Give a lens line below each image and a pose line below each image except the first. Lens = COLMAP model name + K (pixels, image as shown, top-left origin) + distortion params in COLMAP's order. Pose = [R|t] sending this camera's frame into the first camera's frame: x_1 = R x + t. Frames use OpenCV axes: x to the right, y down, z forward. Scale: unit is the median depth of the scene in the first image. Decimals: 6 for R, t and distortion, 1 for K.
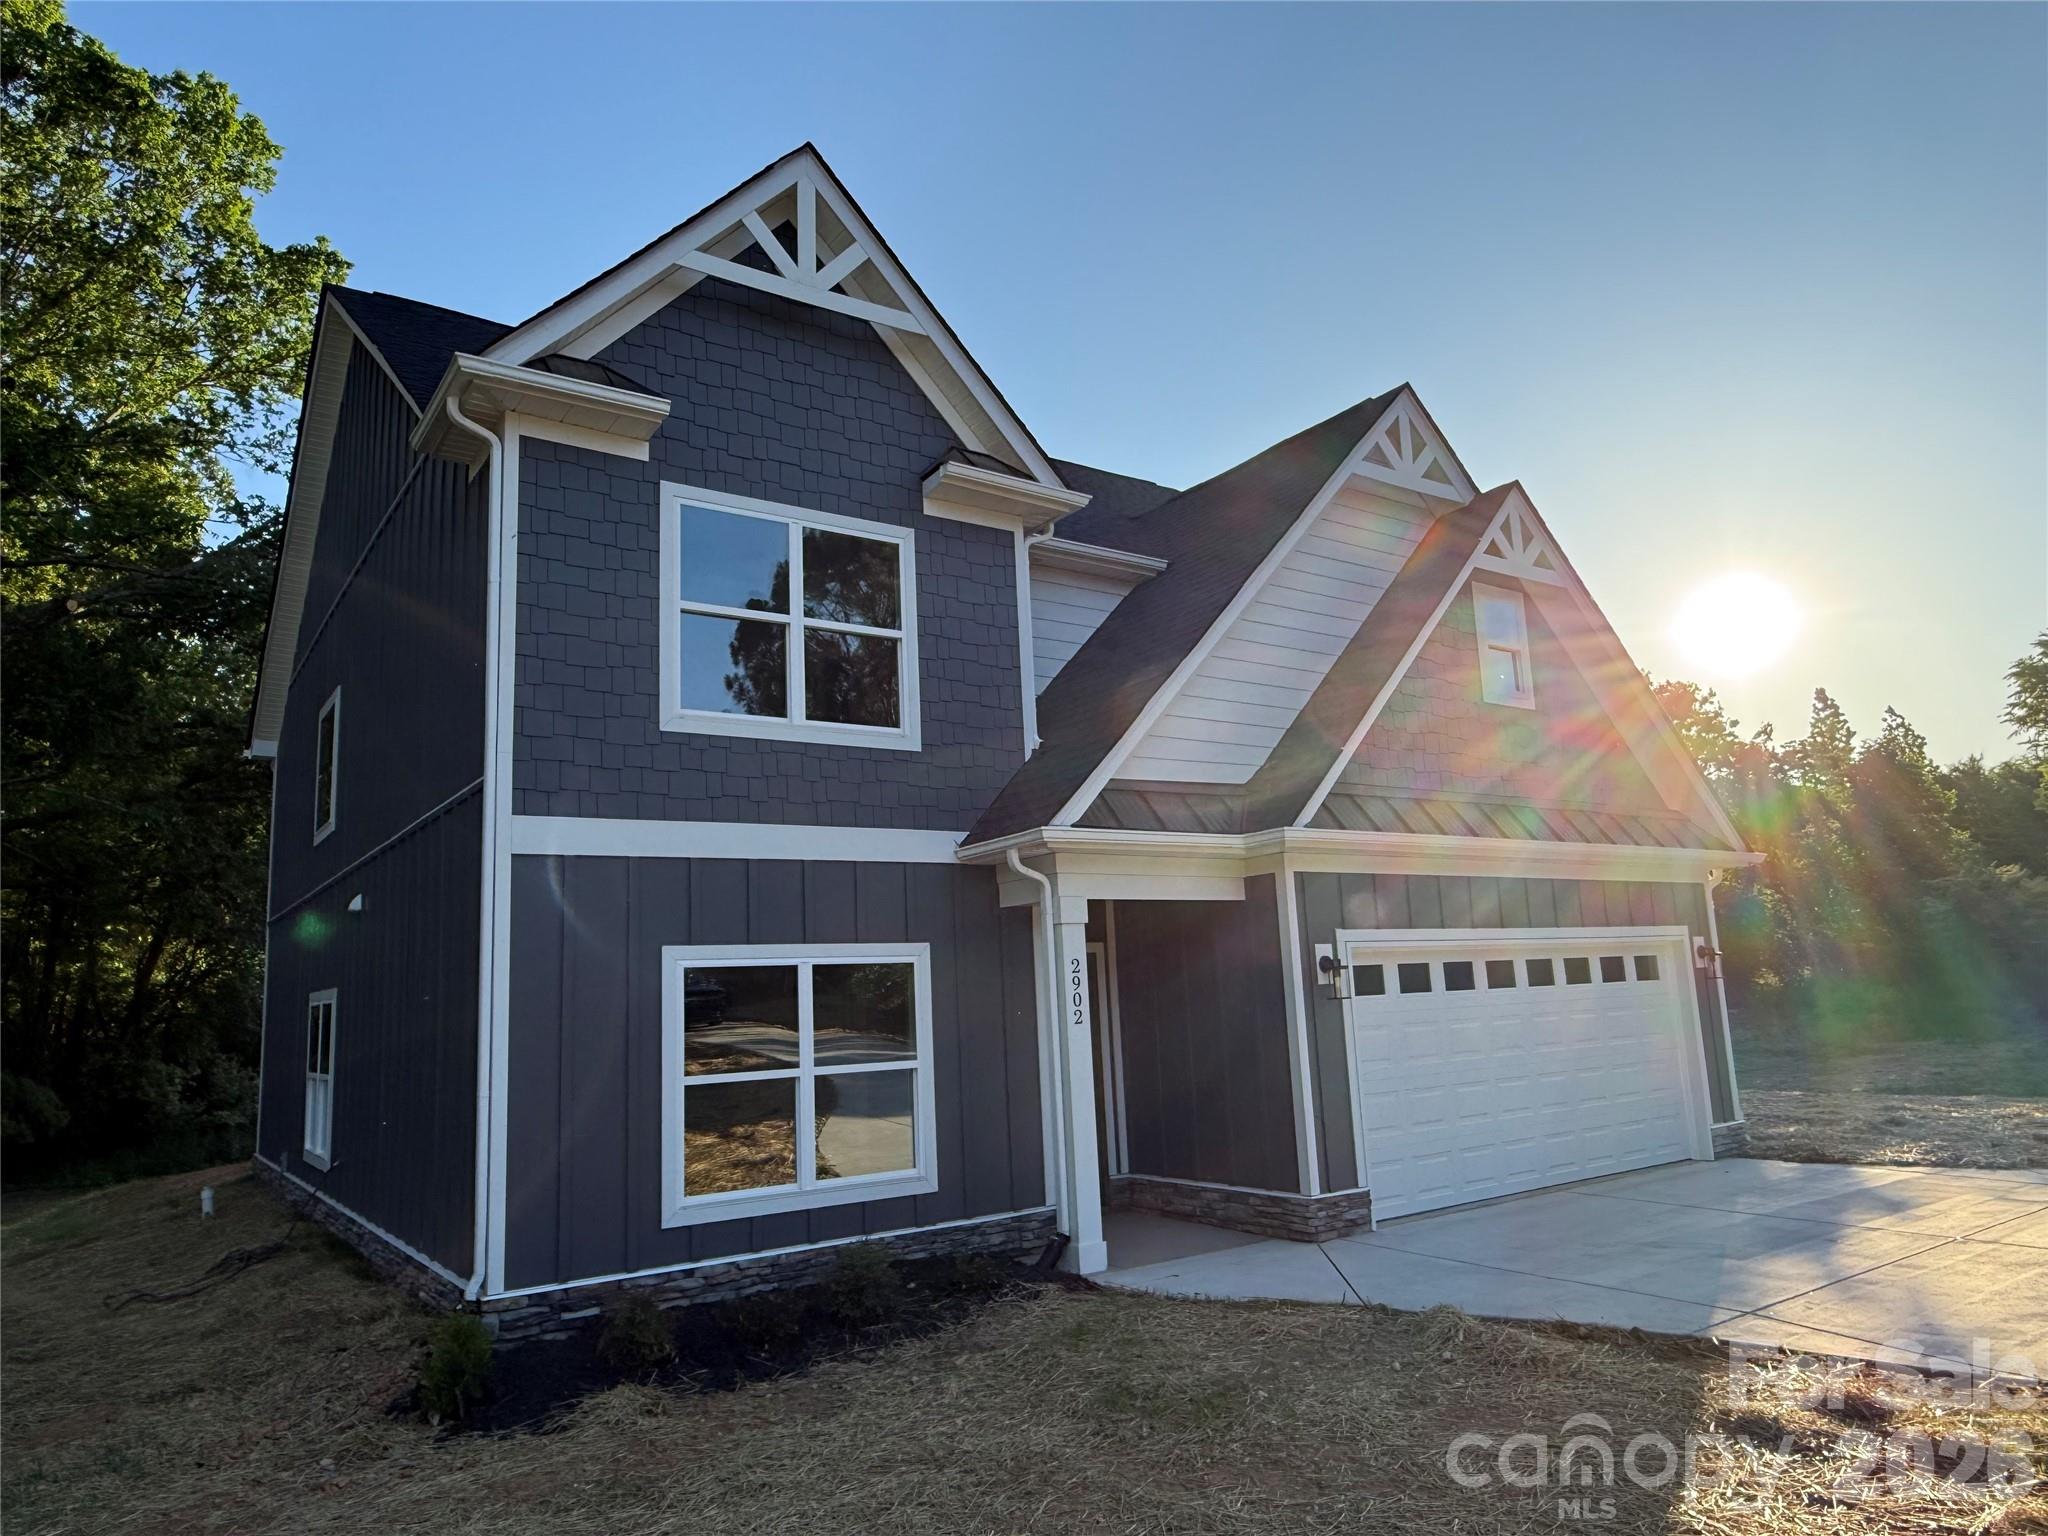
lens RADIAL K [[1333.3, 0, 1024.0], [0, 1333.3, 768.0], [0, 0, 1]] dist [-0.000665, -0.000228]
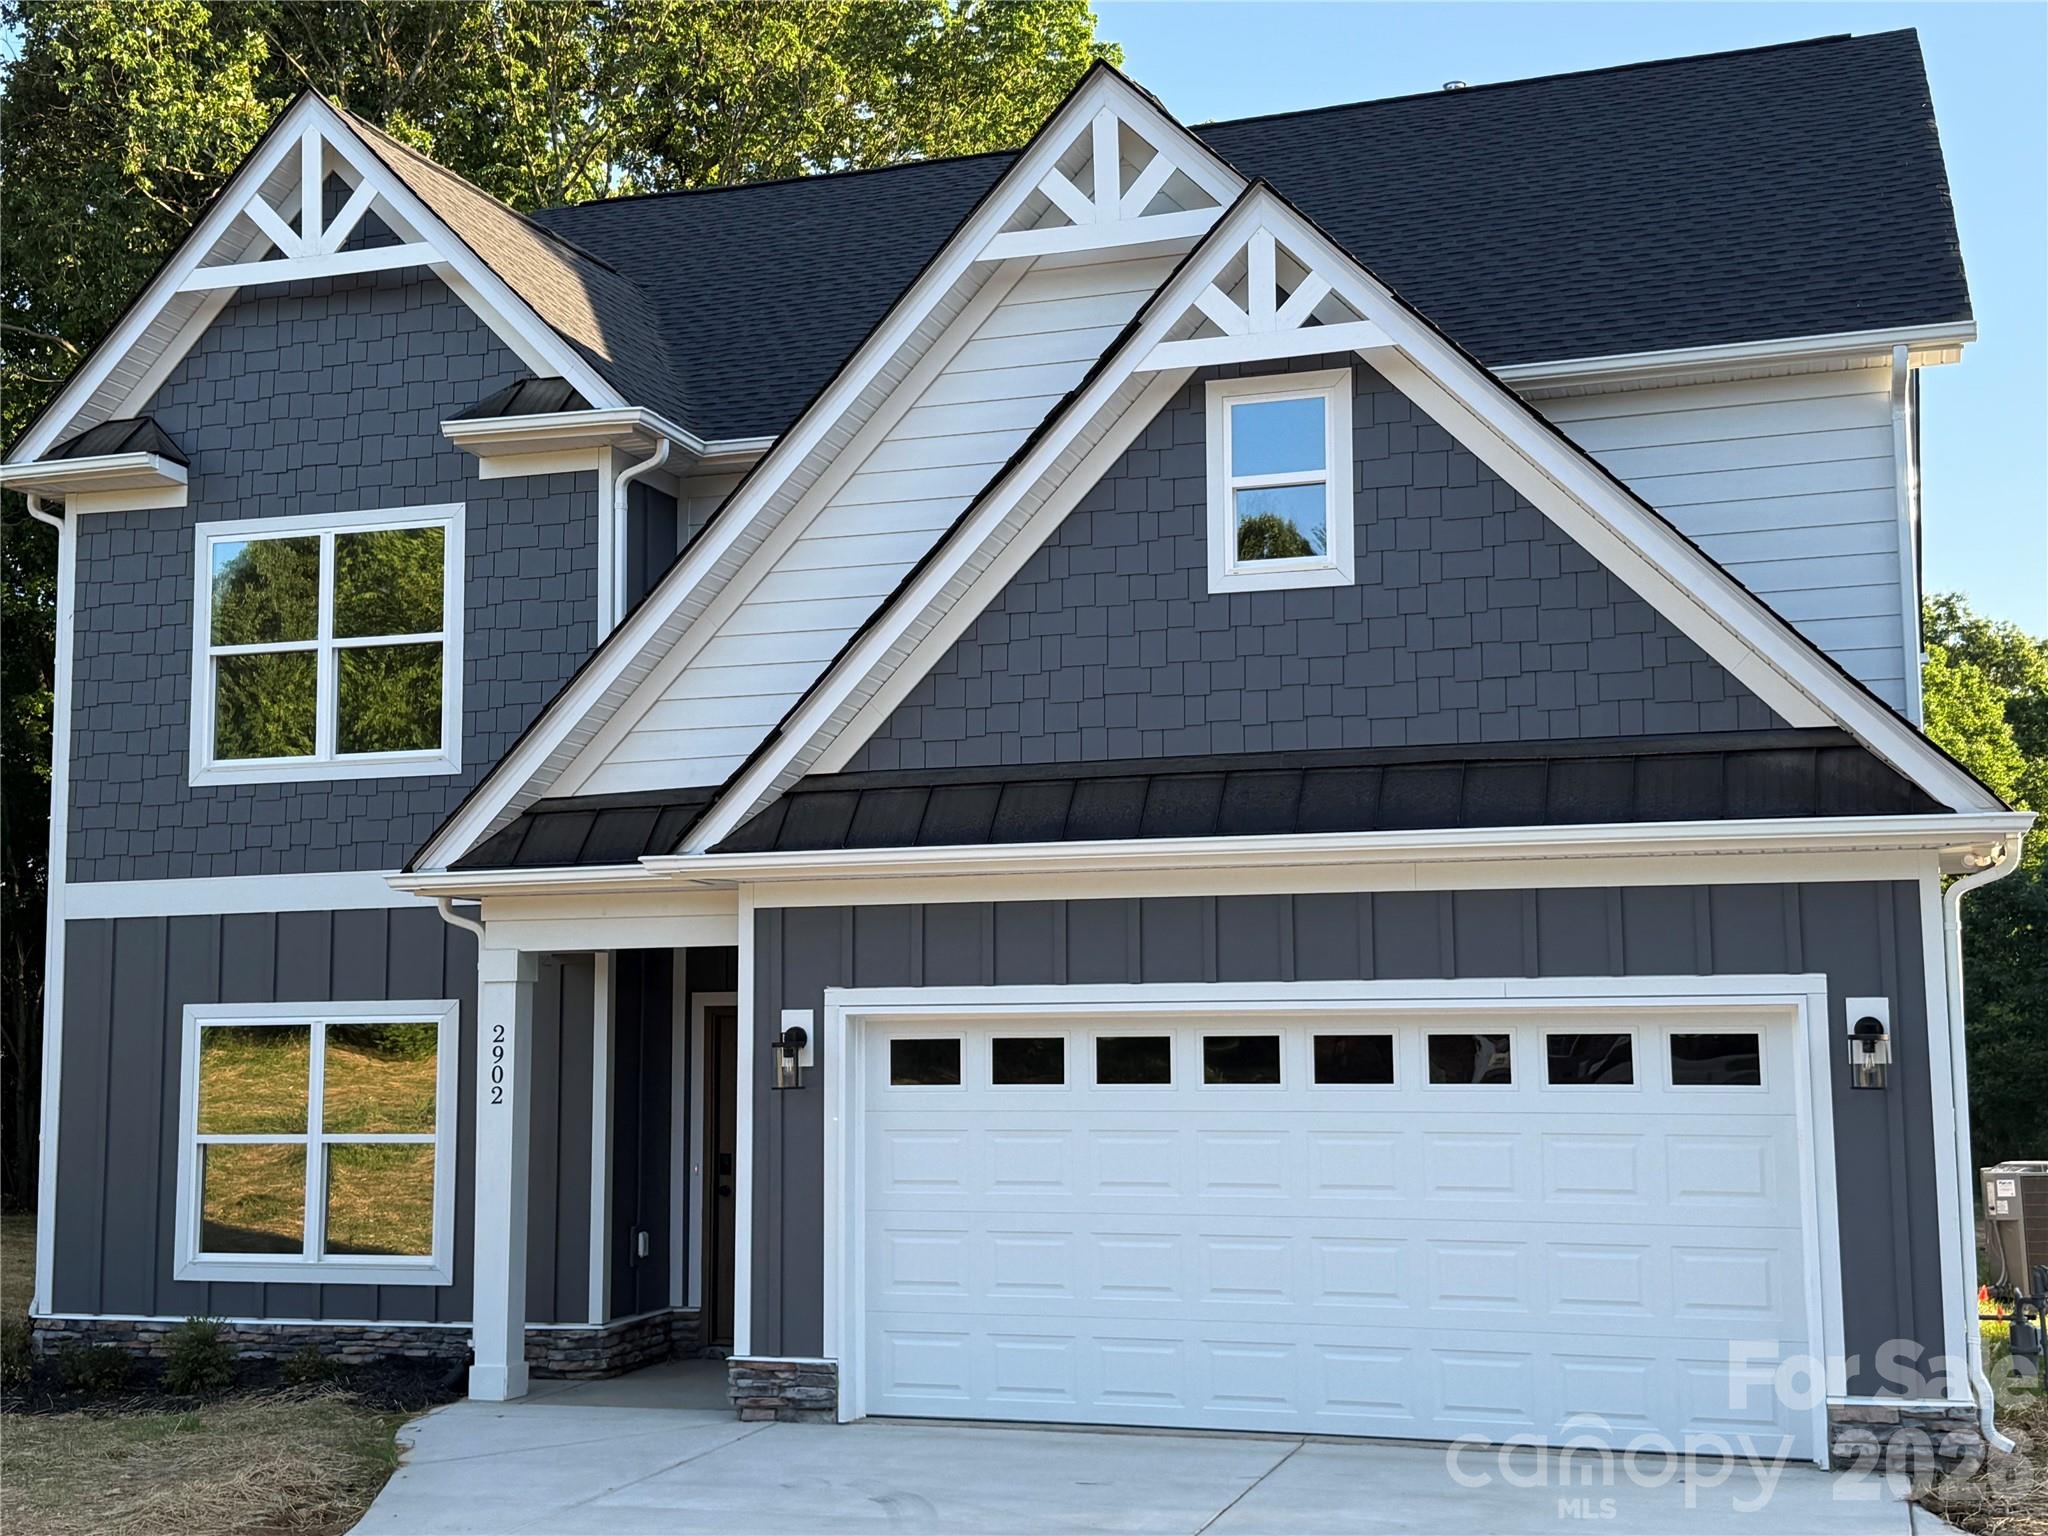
lens RADIAL K [[2496.0, 0, 1024.0], [0, 2496.0, 768.0], [0, 0, 1]] dist [0.198075, -0.427274]
pose [[0.587973, -0.046552, -0.807540, 1.511800], [0.121048, 0.992164, 0.030941, -0.023495], [0.799772, -0.115944, 0.589001, 0.366020]]
